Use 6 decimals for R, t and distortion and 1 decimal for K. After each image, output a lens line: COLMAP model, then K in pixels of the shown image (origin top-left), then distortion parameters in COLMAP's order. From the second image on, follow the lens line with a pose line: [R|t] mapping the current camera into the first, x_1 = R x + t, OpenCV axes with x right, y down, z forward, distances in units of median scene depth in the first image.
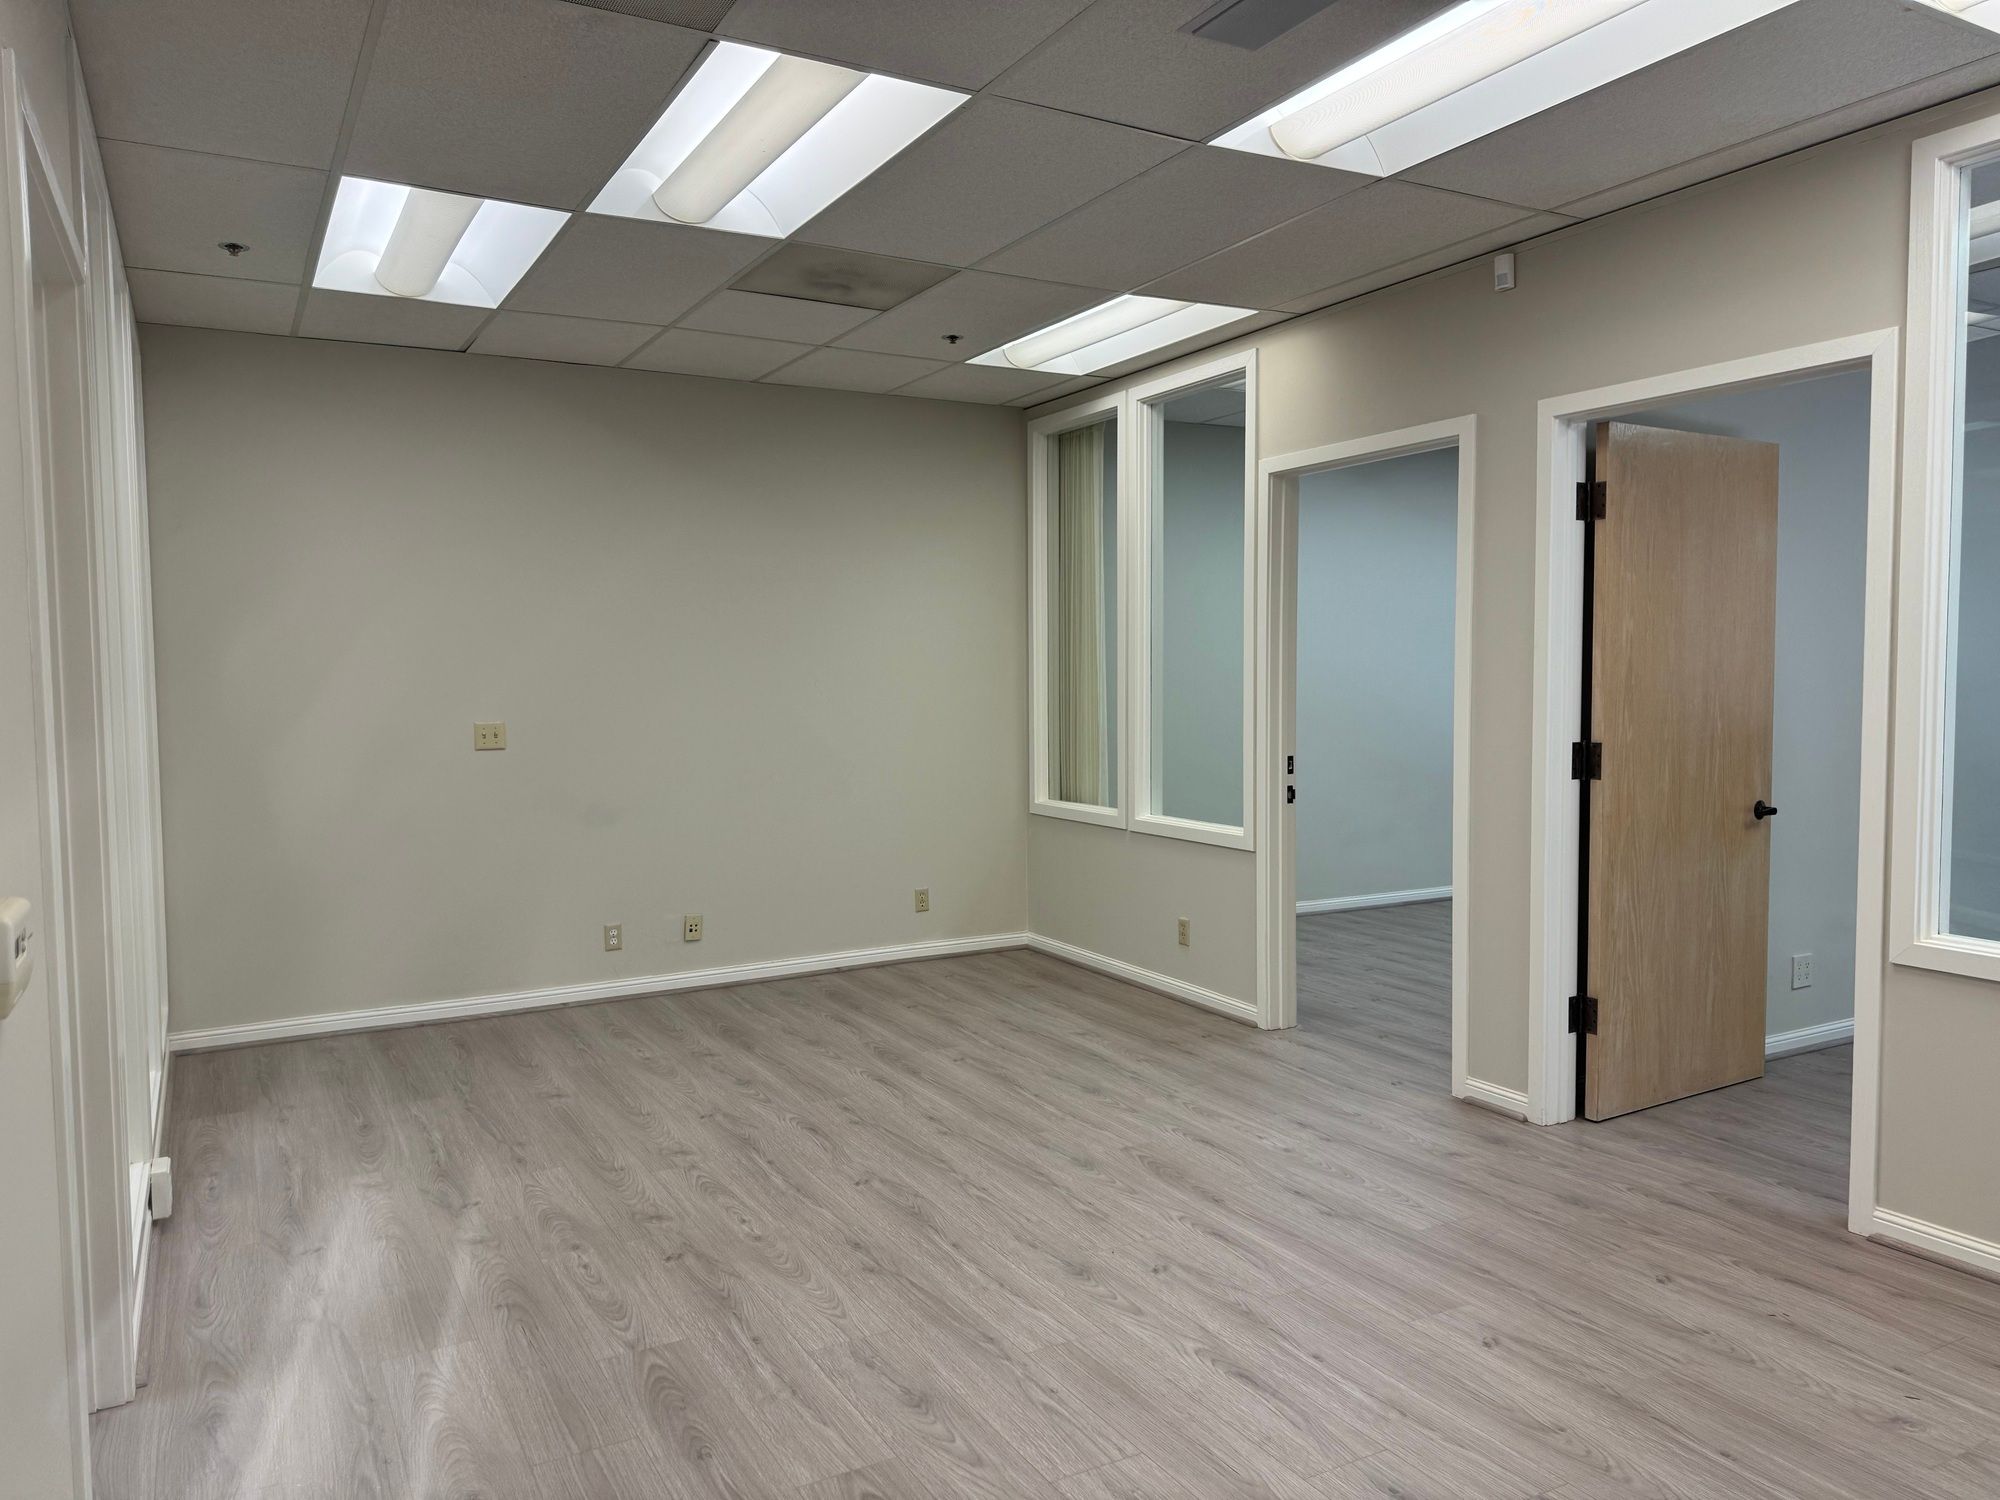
lens RADIAL K [[1399.5, 0, 997.9], [0, 1399.5, 742.9], [0, 0, 1]] dist [0.145745, -0.230284]
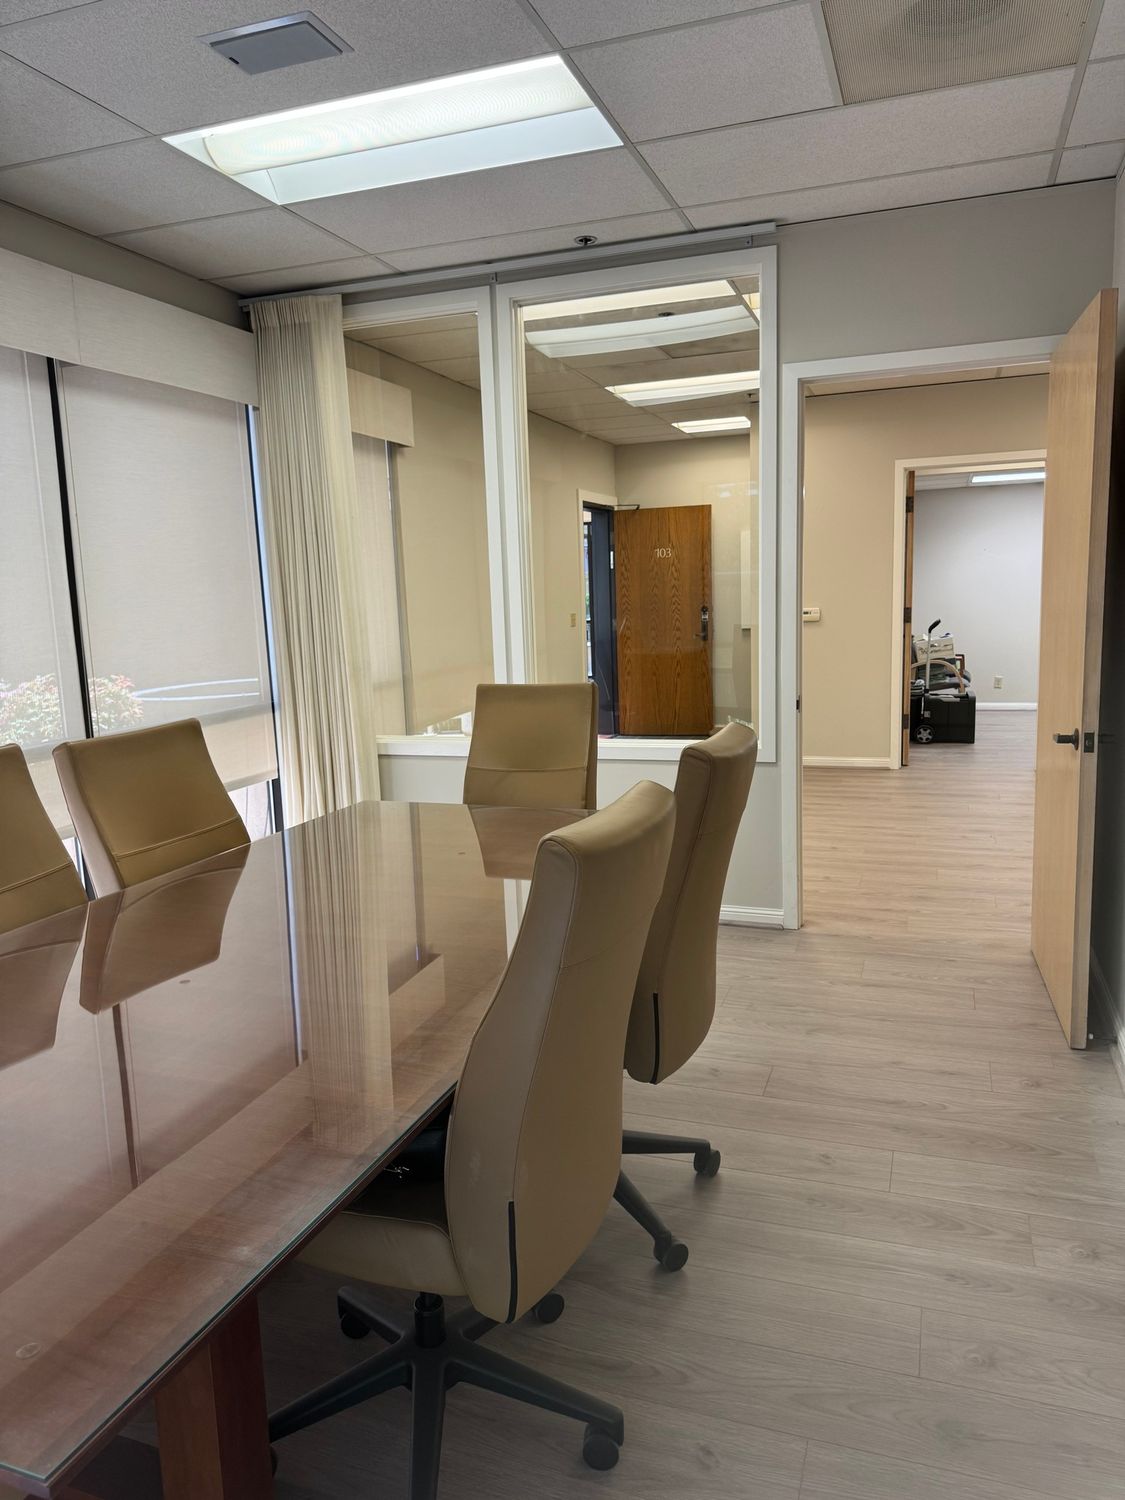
lens RADIAL K [[1049.7, 0, 564.8], [0, 1049.7, 750.7], [0, 0, 1]] dist [0.145745, -0.230284]
pose [[-0.745126, 0.139544, -0.652161, 1.287755], [0.009011, 0.979883, 0.199371, -0.088964], [0.666863, 0.142680, -0.731394, 1.372740]]
